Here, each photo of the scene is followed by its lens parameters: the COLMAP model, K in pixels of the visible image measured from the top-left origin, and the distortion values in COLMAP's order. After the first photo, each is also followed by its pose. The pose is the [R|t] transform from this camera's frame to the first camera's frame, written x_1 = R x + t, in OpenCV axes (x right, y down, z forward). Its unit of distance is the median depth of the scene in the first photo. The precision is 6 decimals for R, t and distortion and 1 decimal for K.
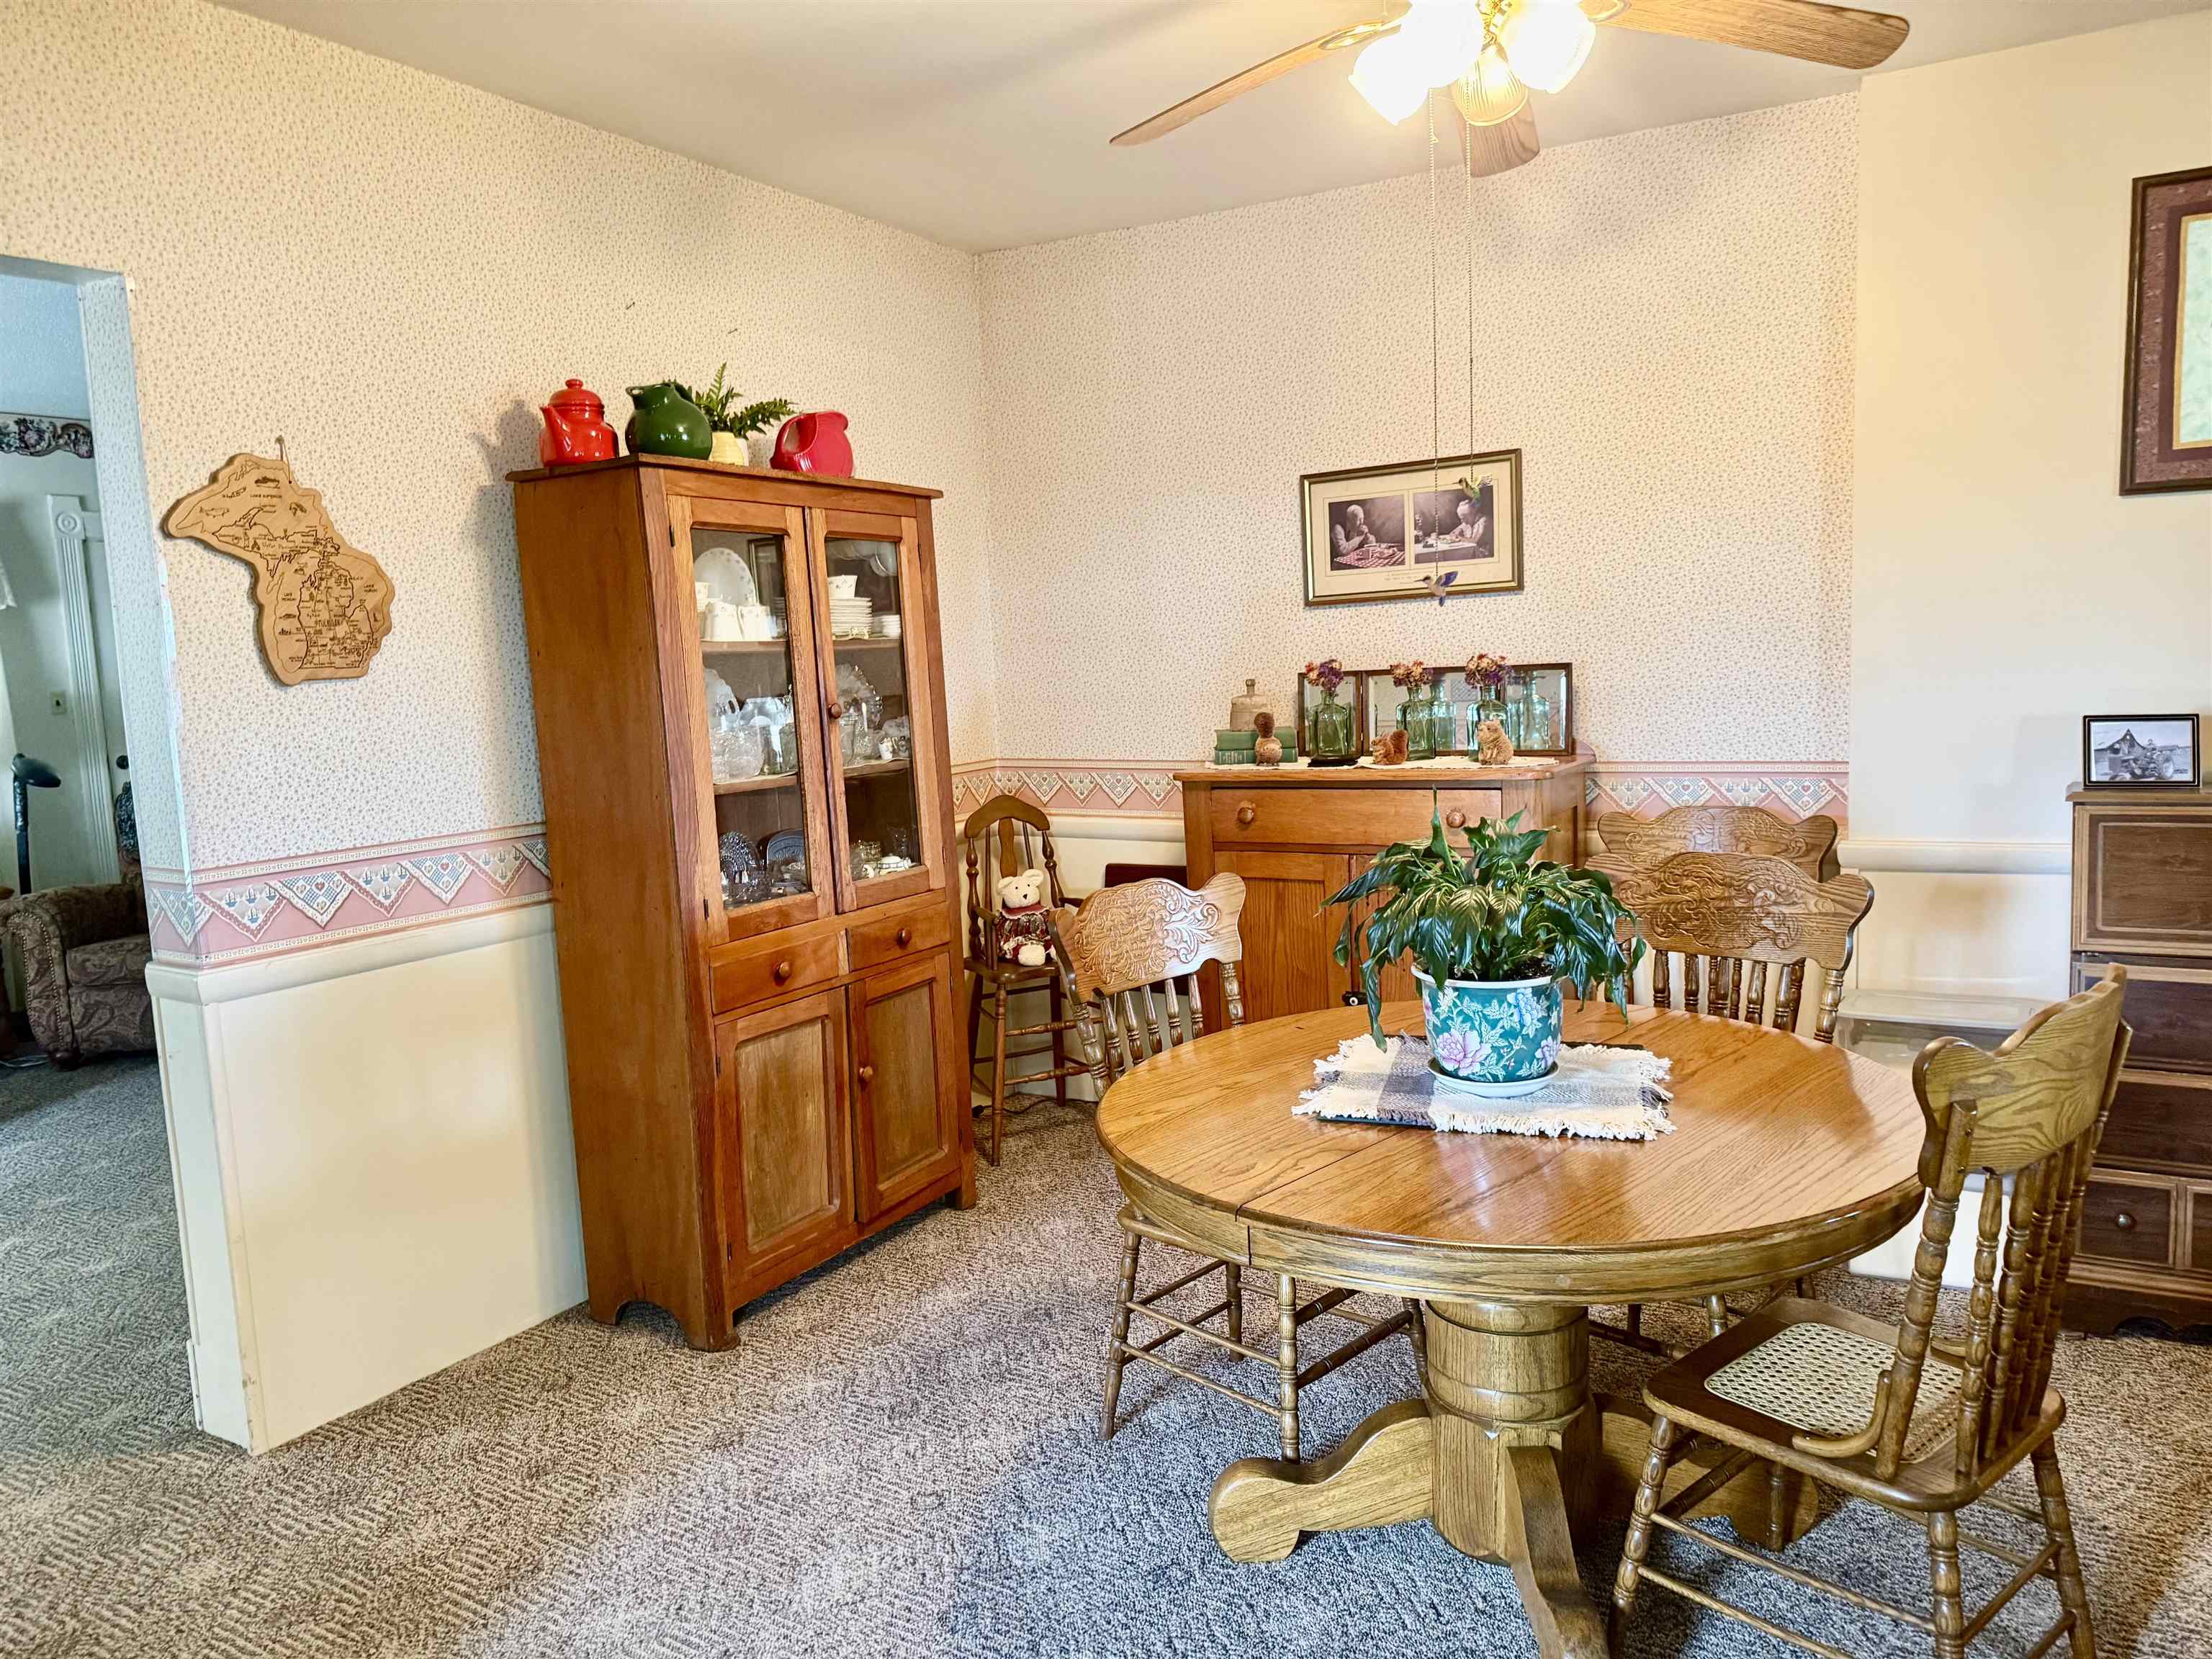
lens RADIAL K [[1553.1, 0, 1103.0], [0, 1553.1, 835.3], [0, 0, 1]] dist [0.049412, -0.055871]
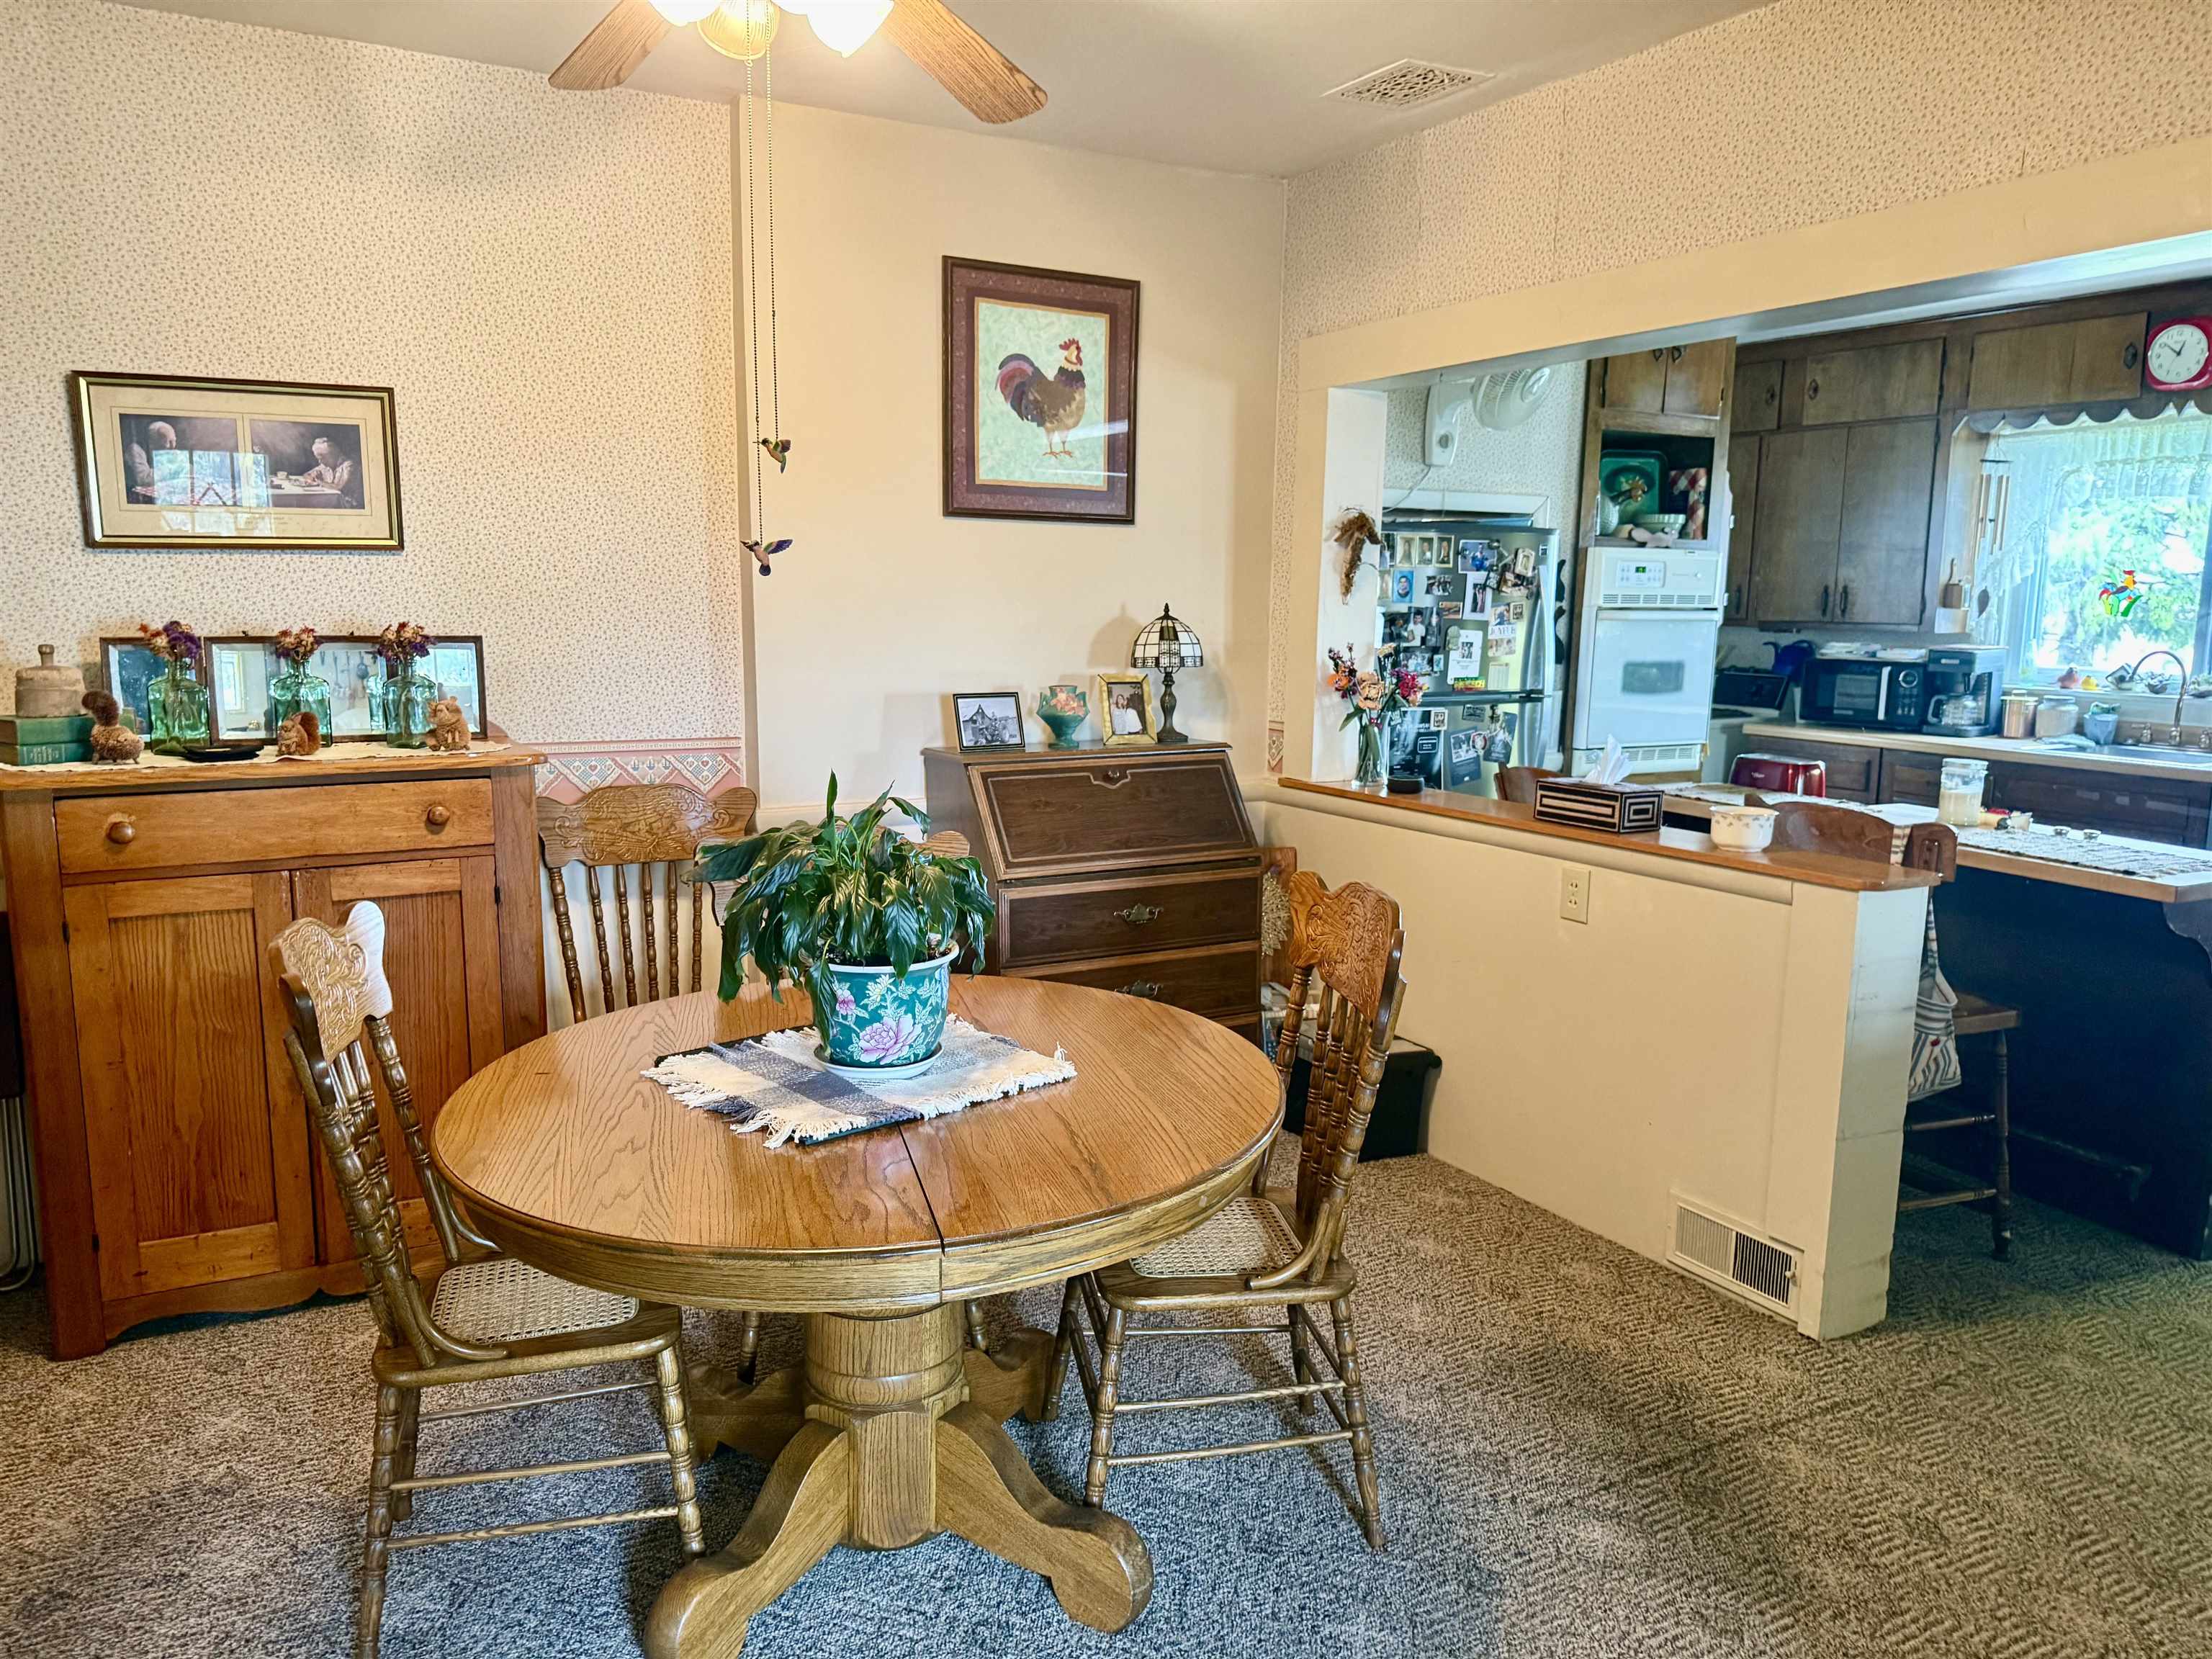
lens RADIAL K [[1553.1, 0, 1104.3], [0, 1553.1, 834.5], [0, 0, 1]] dist [0.049412, -0.055871]
pose [[0.496836, -0.082360, 0.863927, -0.326198], [0.072727, 0.995936, 0.053120, -0.018265], [-0.864792, 0.036438, 0.500807, 0.242053]]
